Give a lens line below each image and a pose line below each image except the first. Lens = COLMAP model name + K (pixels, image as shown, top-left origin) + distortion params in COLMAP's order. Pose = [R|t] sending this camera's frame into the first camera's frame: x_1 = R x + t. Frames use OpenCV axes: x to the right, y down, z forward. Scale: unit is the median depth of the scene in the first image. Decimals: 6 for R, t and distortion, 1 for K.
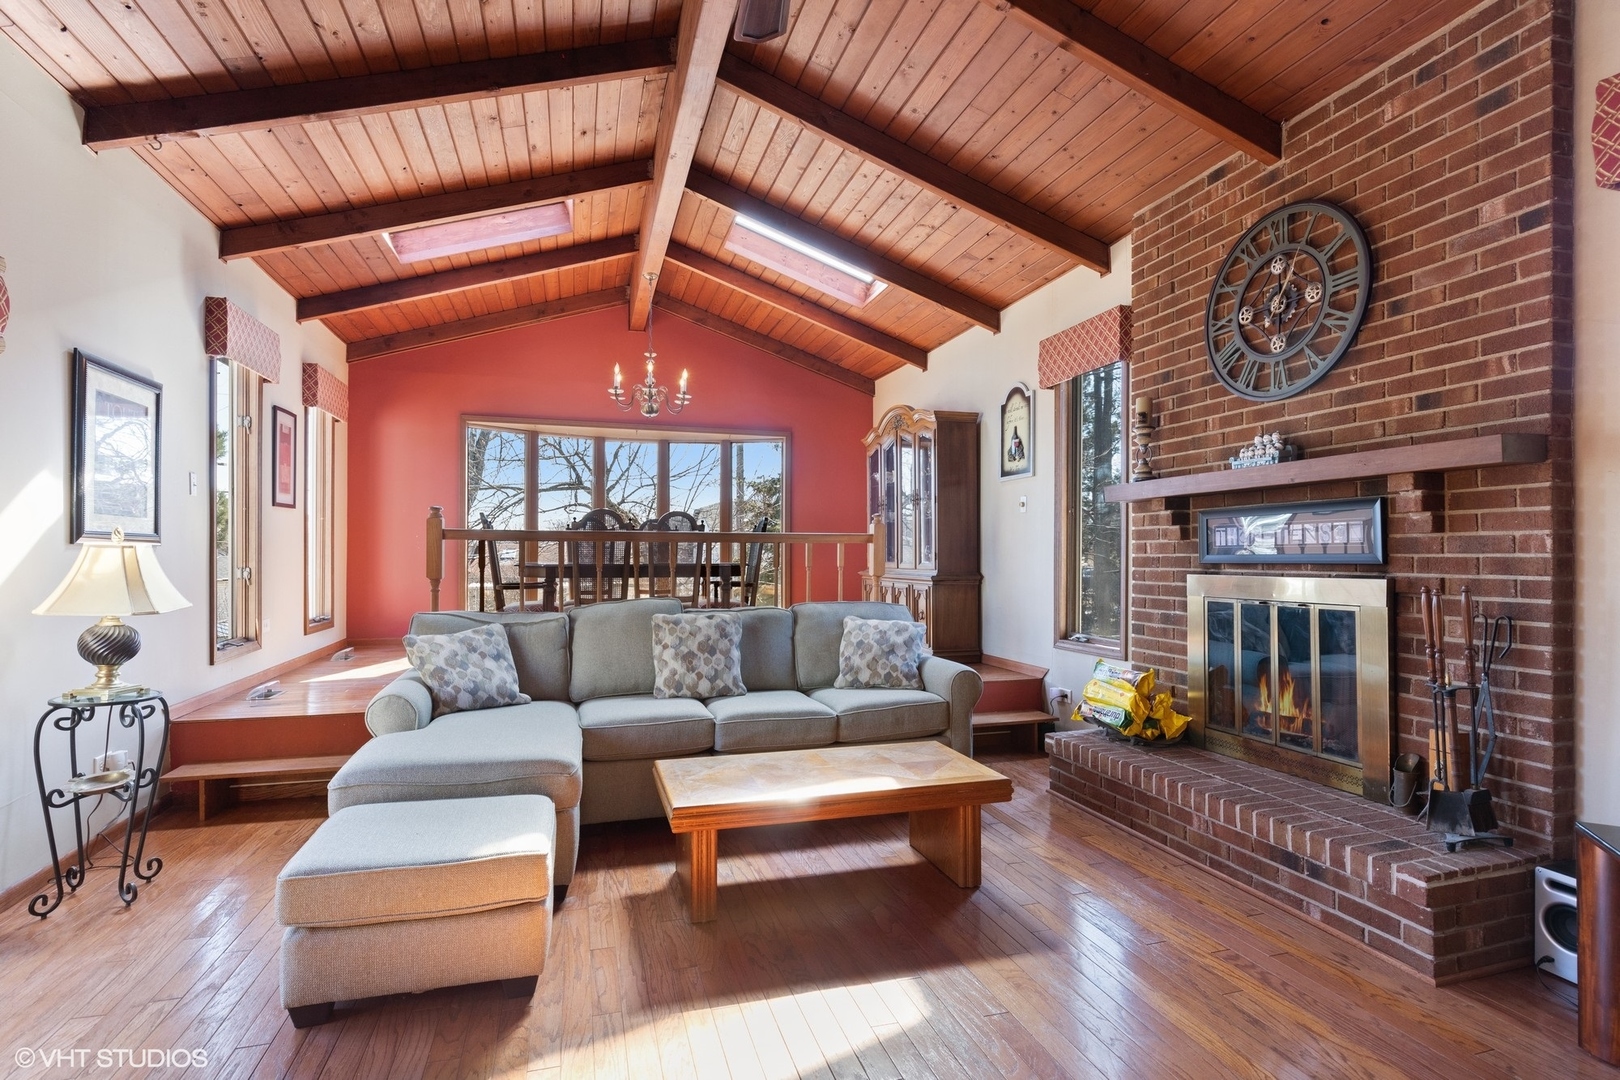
lens RADIAL K [[777.5, 0, 808.4], [0, 777.5, 548.9], [0, 0, 1]] dist [-0.002478, 0.002125]
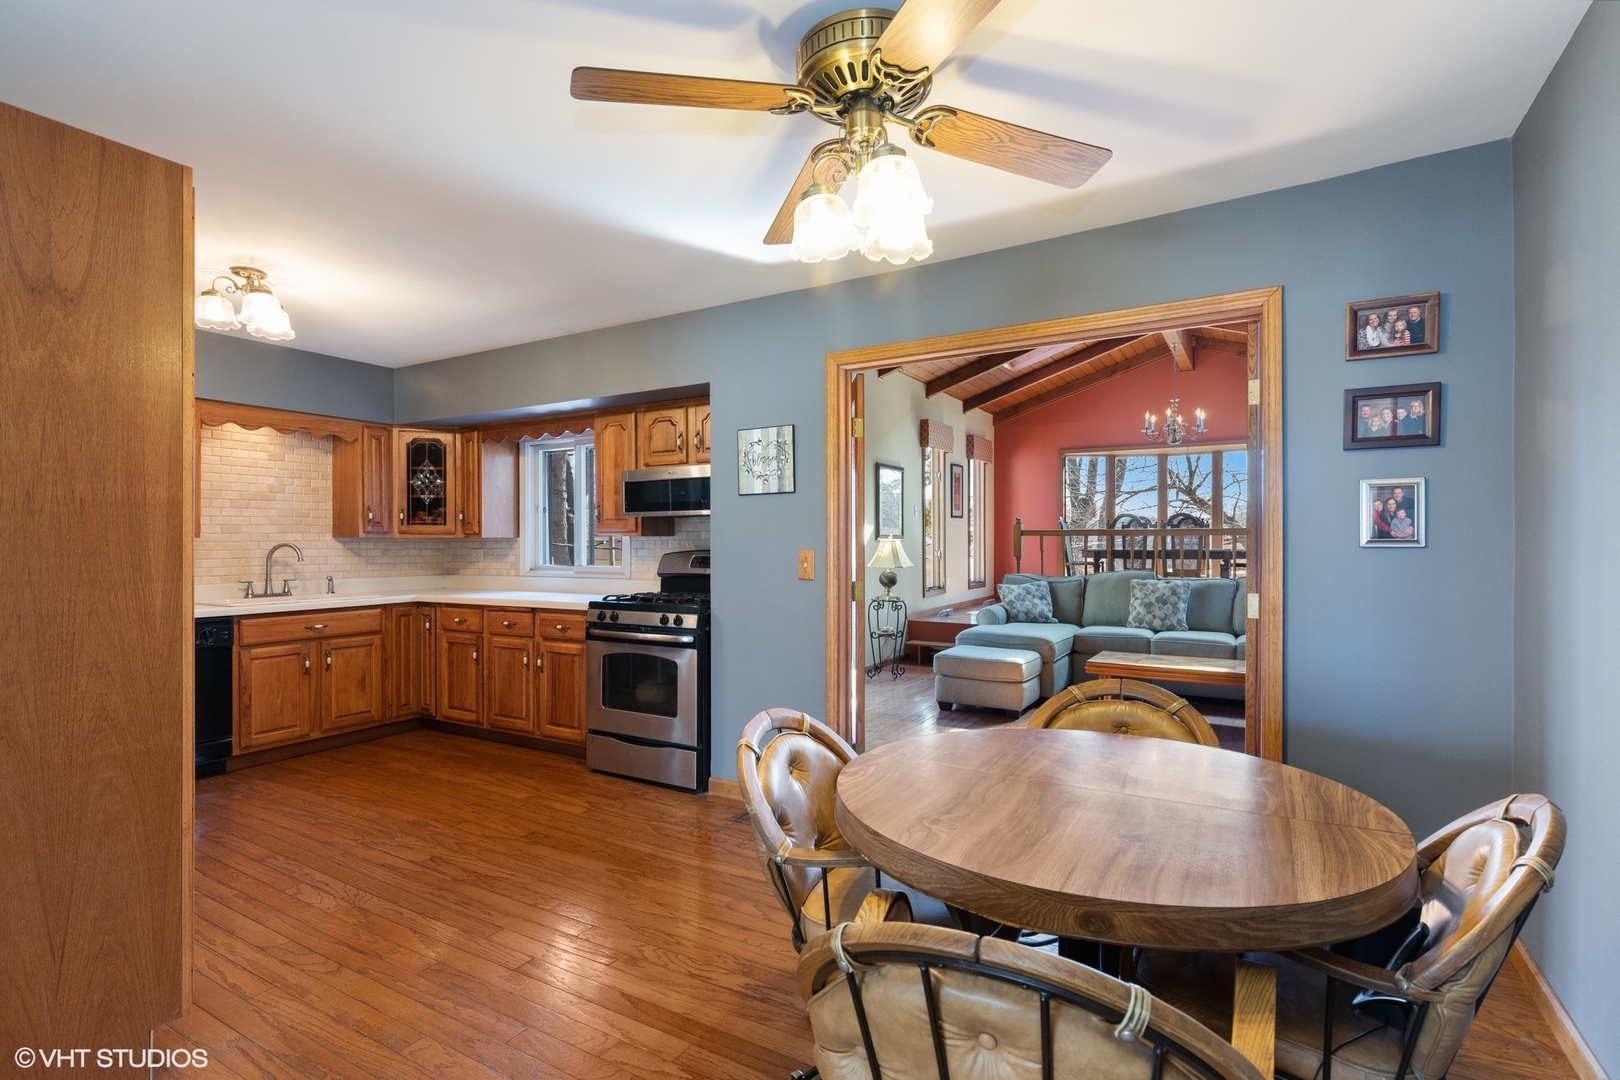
lens RADIAL K [[777.5, 0, 818.5], [0, 777.5, 540.6], [0, 0, 1]] dist [-0.002478, 0.002125]
pose [[0.687374, -0.004971, -0.726286, 0.640769], [0.008426, 0.999964, 0.001131, -0.007836], [0.726254, -0.006897, 0.687392, -0.739060]]
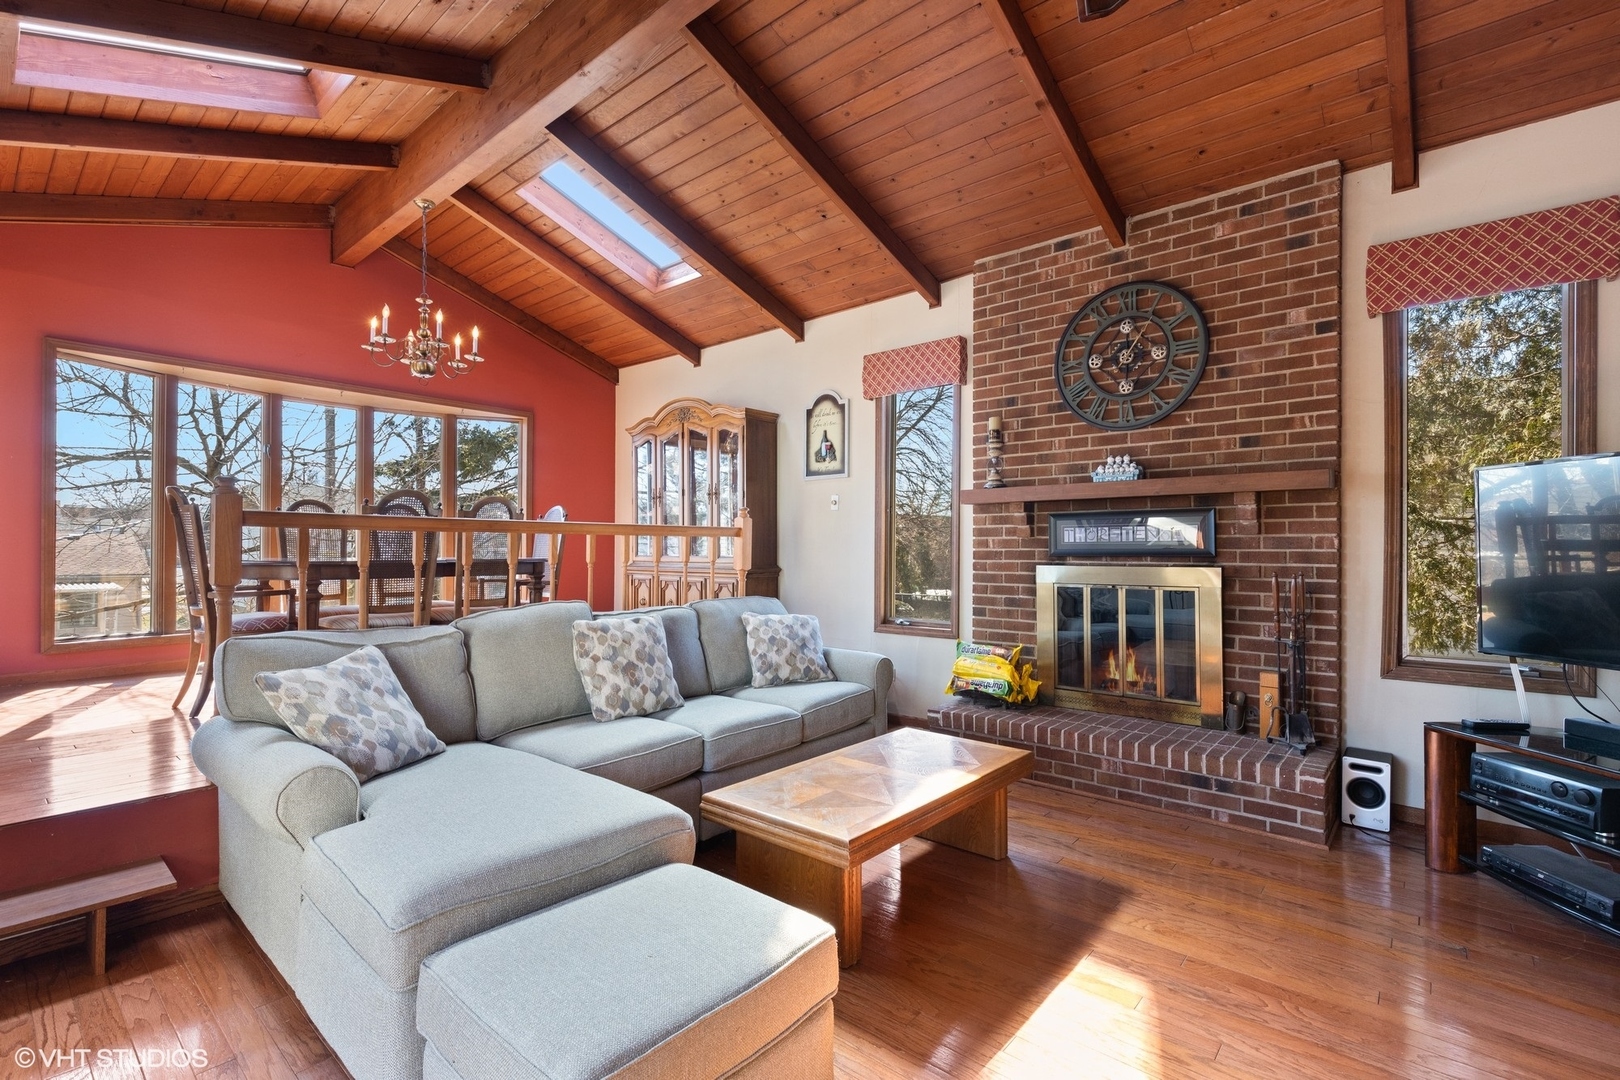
lens RADIAL K [[729.5, 0, 813.0], [0, 729.5, 542.5], [0, 0, 1]] dist [0.005473, 0.000586]
pose [[0.841899, 0.004892, 0.539612, -0.470499], [-0.005349, 0.999985, -0.000720, -0.000424], [-0.539608, -0.002280, 0.841913, 0.241989]]
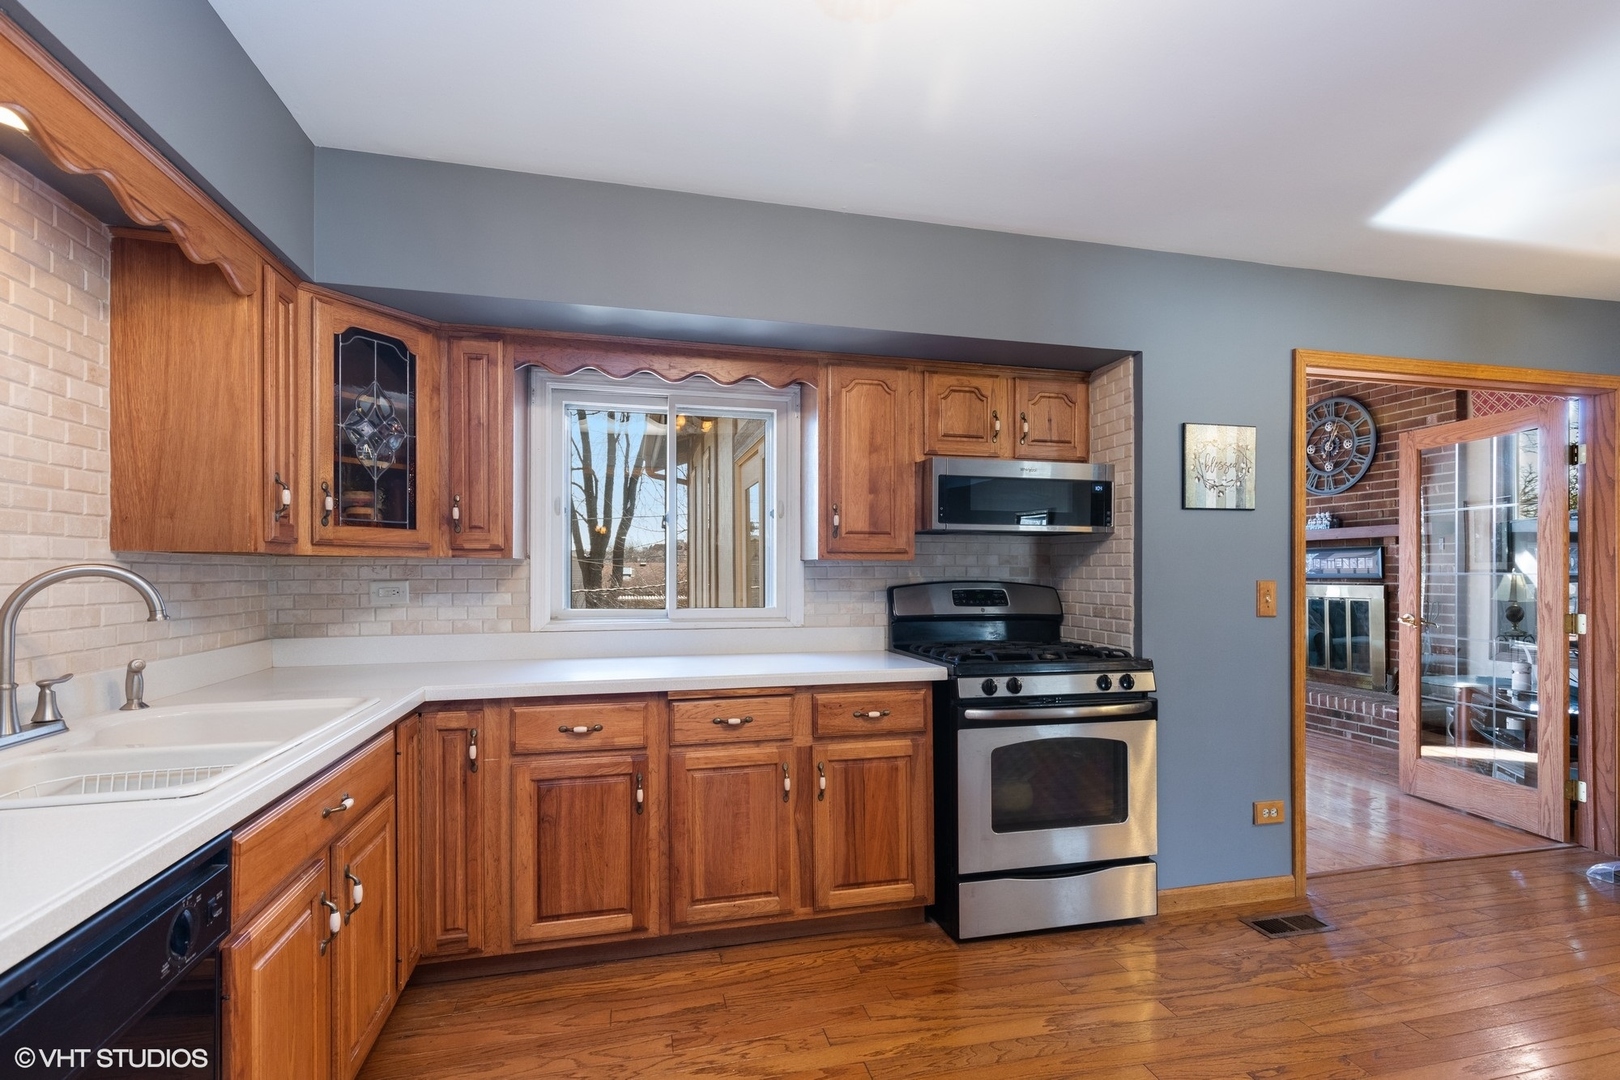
lens RADIAL K [[729.5, 0, 818.1], [0, 729.5, 569.8], [0, 0, 1]] dist [0.005473, 0.000586]
pose [[0.998971, 0.000102, -0.045348, -0.575558], [0.000052, 0.999994, 0.003410, -0.008565], [0.045348, -0.003409, 0.998965, -0.867354]]
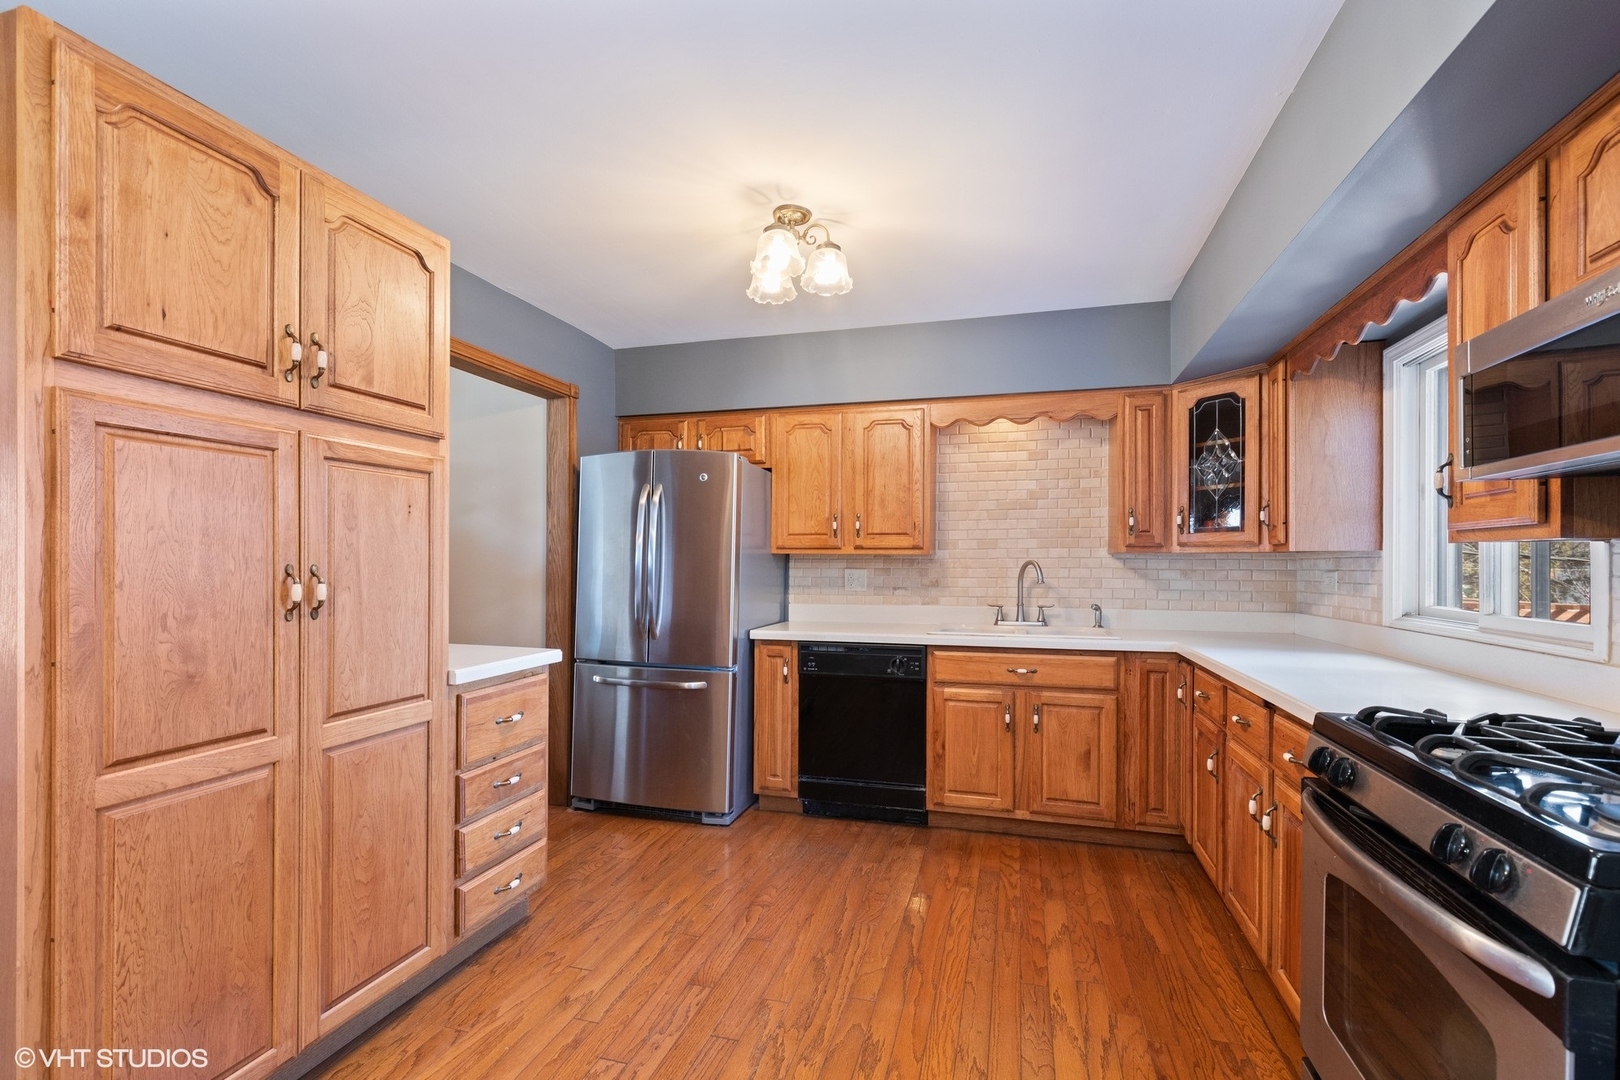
lens RADIAL K [[729.5, 0, 806.0], [0, 729.5, 564.7], [0, 0, 1]] dist [0.005473, 0.000586]
pose [[-0.538878, -0.002413, -0.842381, 0.043900], [0.000439, 0.999995, -0.003146, -0.000357], [0.842384, -0.002065, -0.538874, -0.192774]]
